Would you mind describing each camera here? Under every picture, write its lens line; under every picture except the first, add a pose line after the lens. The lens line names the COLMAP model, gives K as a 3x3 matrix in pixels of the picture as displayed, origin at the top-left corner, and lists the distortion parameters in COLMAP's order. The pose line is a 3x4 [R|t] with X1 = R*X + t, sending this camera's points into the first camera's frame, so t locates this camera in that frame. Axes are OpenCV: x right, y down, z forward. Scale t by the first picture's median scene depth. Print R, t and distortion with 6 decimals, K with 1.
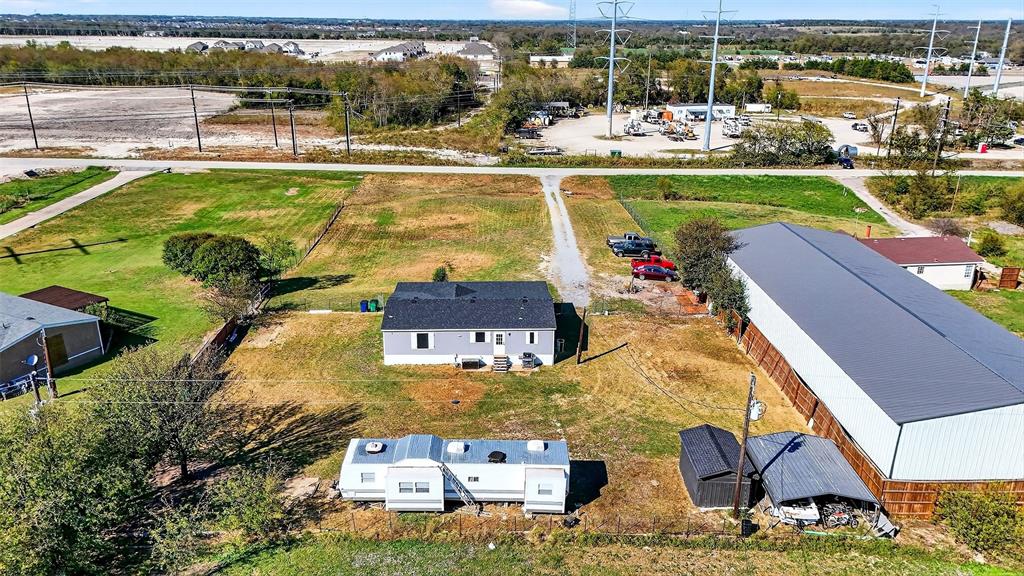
lens RADIAL K [[758.7, 0, 512.0], [0, 758.7, 288.0], [0, 0, 1]] dist [0.083778, -0.097776]
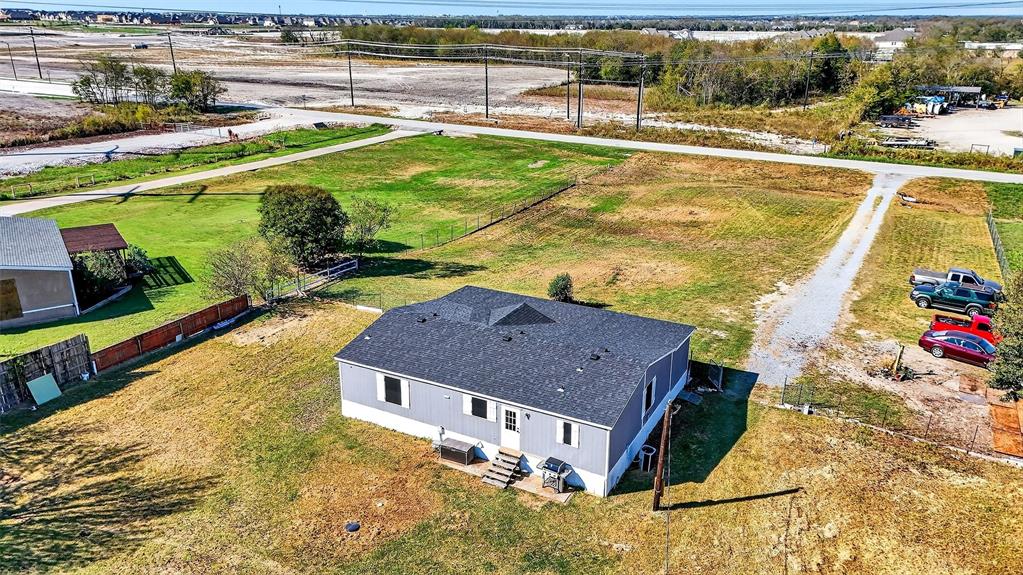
lens RADIAL K [[757.9, 0, 511.5], [0, 757.9, 287.5], [0, 0, 1]] dist [0.083778, -0.097776]
pose [[0.869648, 0.161967, -0.466347, 0.151858], [-0.161499, 0.986009, 0.041285, -0.031921], [0.466509, 0.039411, 0.883638, 0.375705]]
